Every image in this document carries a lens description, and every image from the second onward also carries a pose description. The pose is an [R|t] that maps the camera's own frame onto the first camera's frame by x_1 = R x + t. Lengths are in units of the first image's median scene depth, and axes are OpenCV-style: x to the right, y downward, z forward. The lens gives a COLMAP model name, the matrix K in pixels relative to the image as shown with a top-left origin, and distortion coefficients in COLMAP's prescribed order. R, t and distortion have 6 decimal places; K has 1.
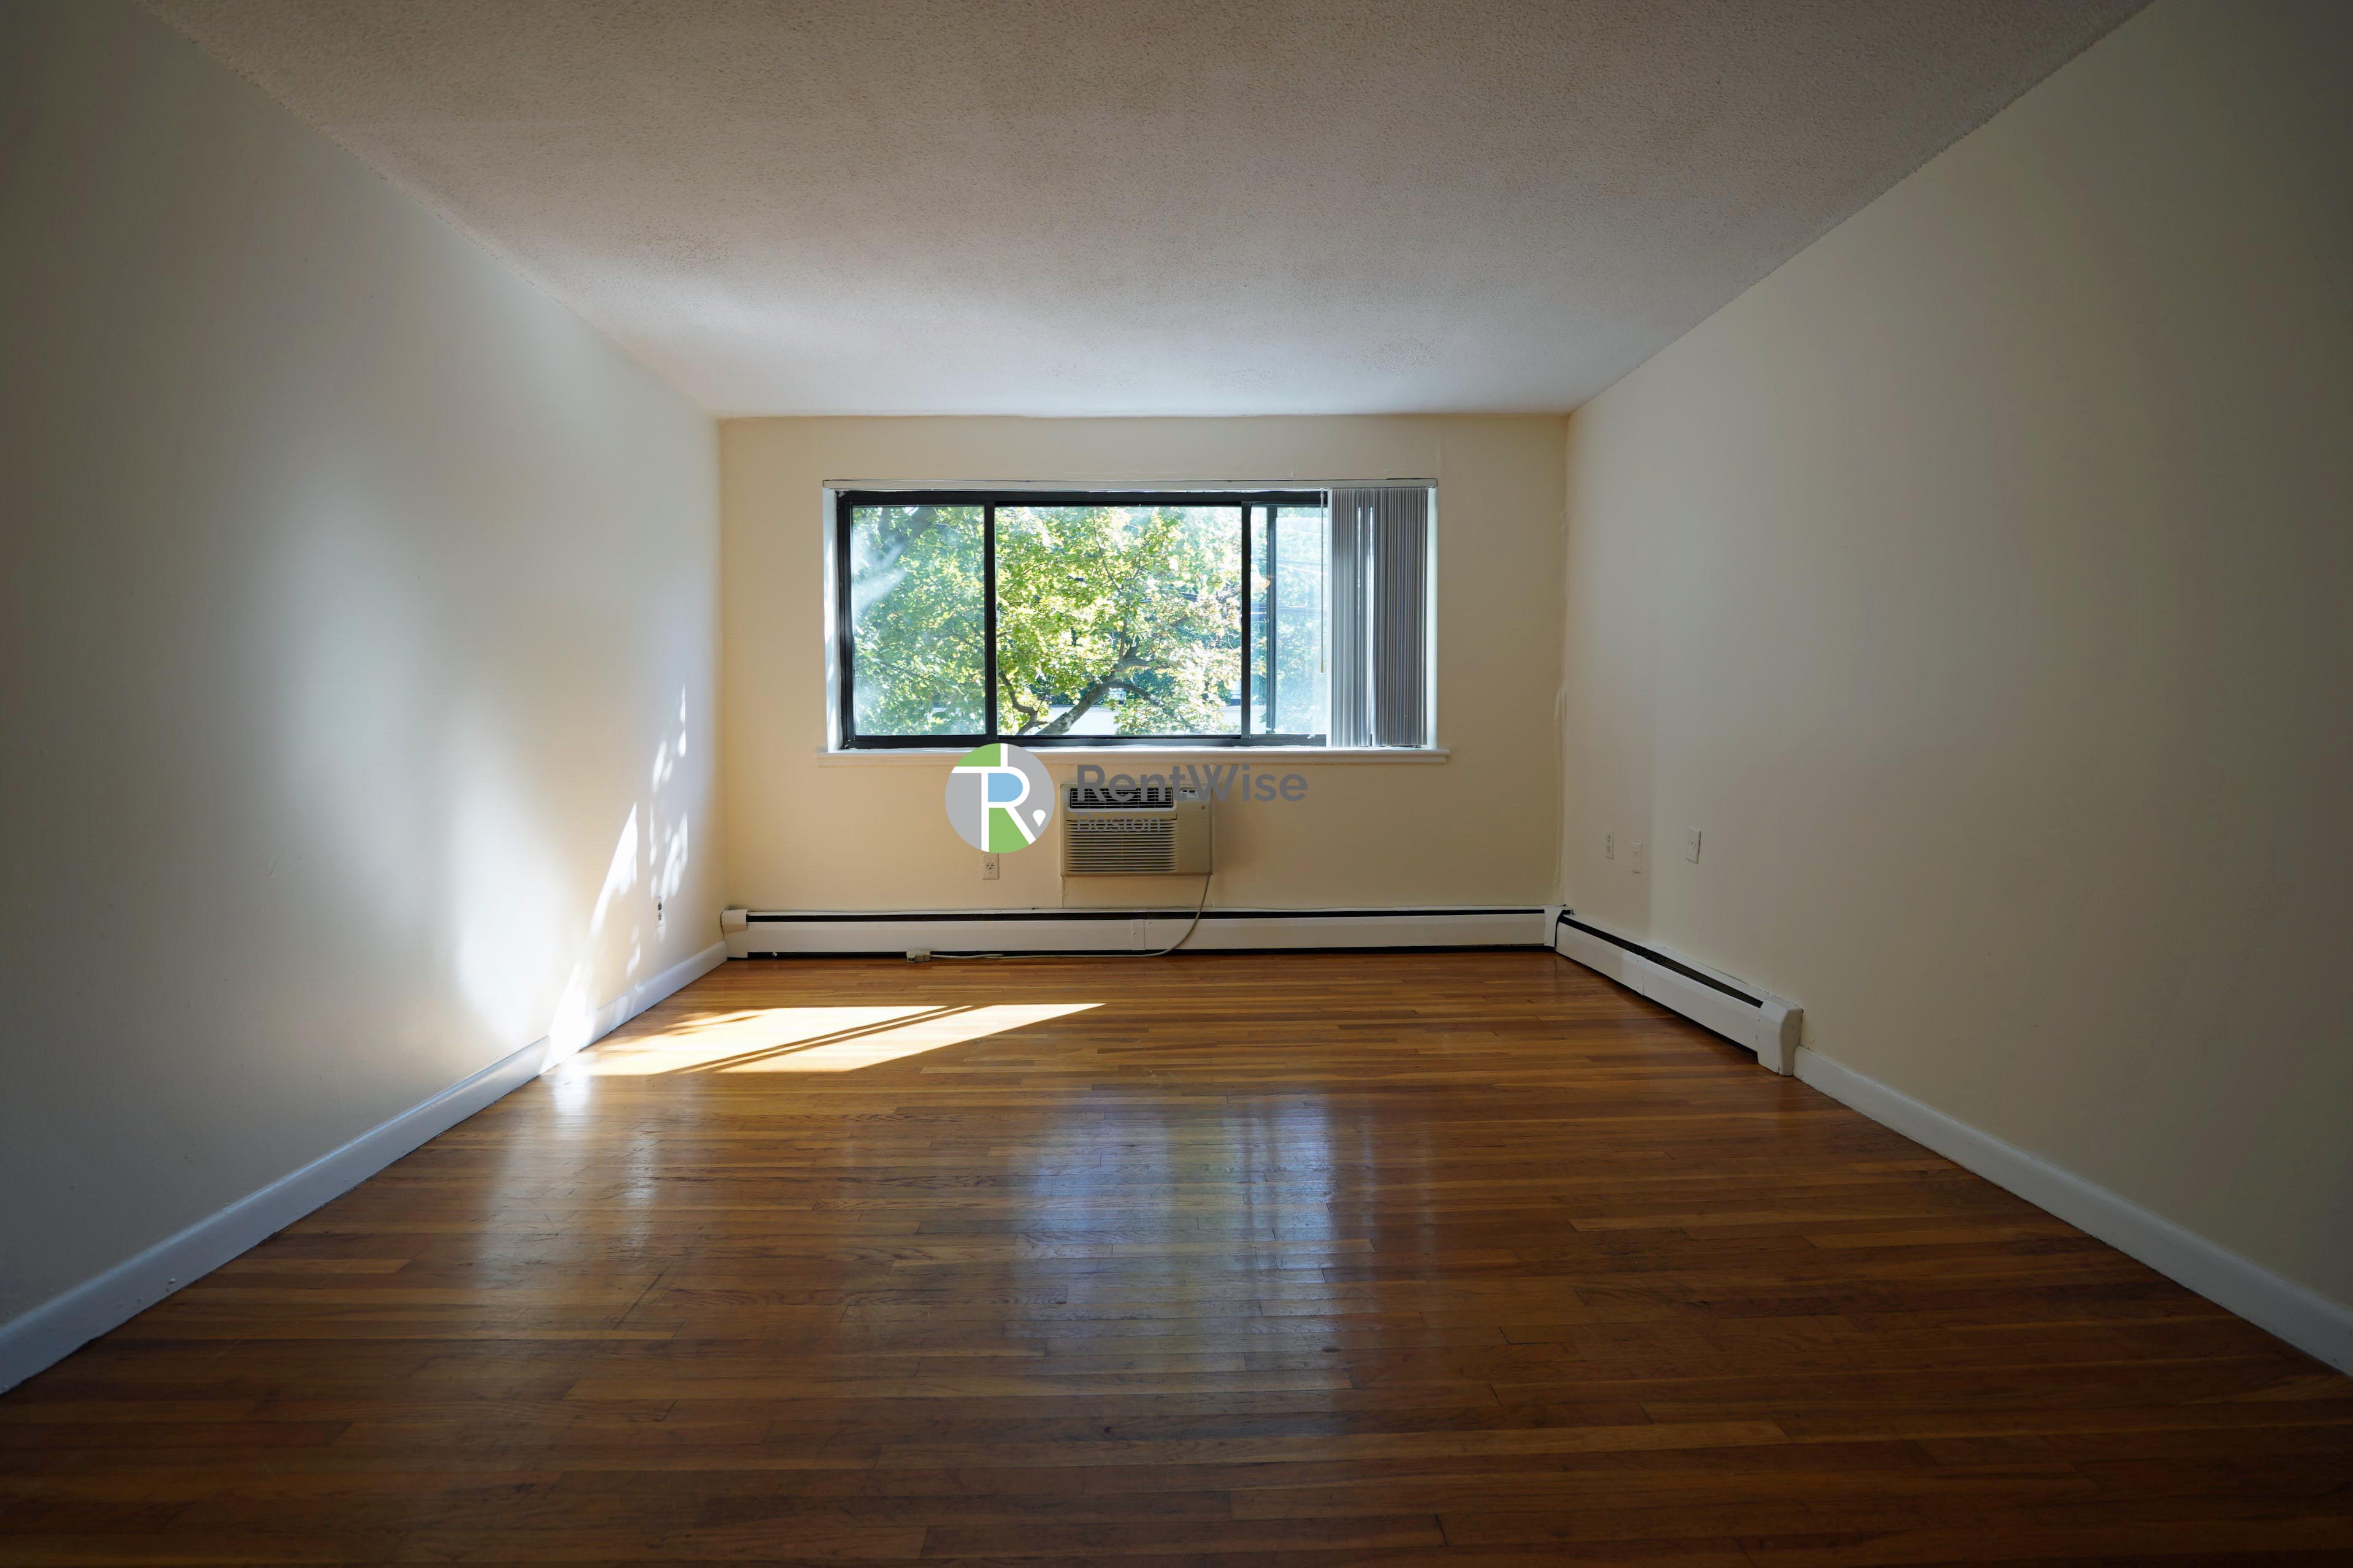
lens RADIAL K [[1095.0, 0, 1159.4], [0, 1095.0, 784.7], [0, 0, 1]] dist [-0.059102, 0.024240]
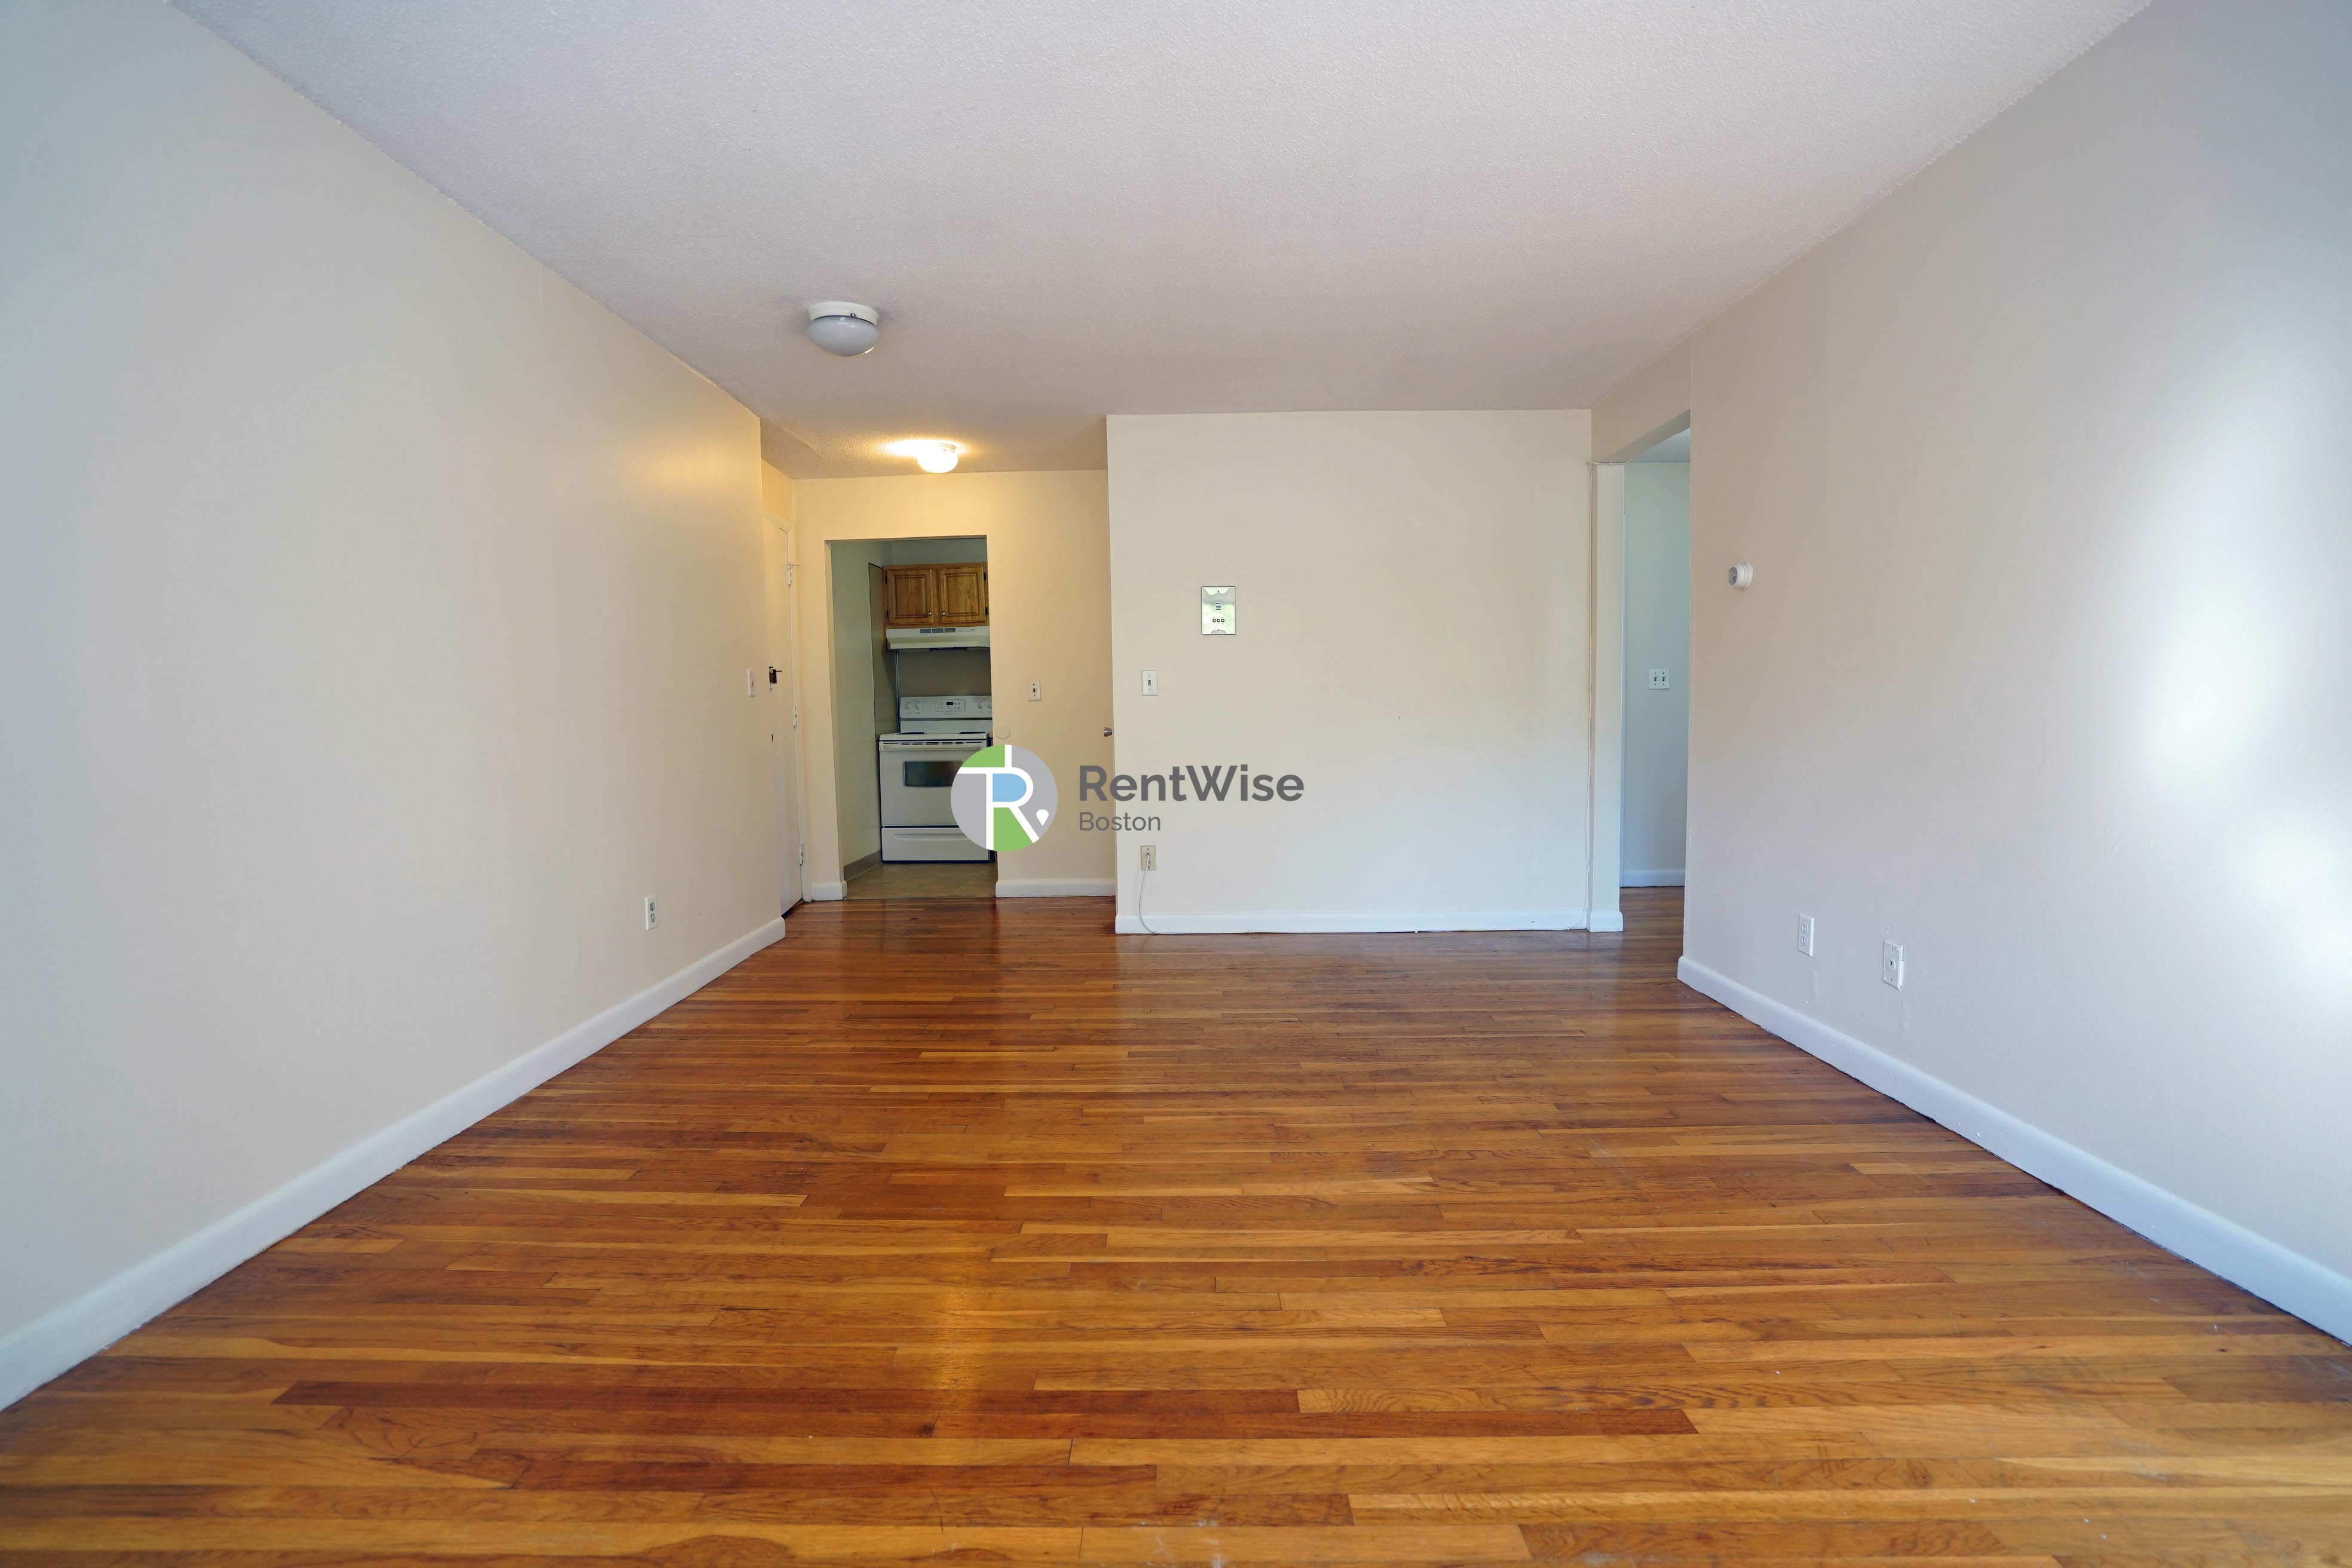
lens RADIAL K [[1094.6, 0, 1158.9], [0, 1094.6, 784.7], [0, 0, 1]] dist [-0.059102, 0.024240]
pose [[-0.999313, 0.019974, 0.031212, -0.001494], [0.023861, 0.991281, 0.129586, -0.108138], [-0.028351, 0.130241, -0.991077, 1.801213]]
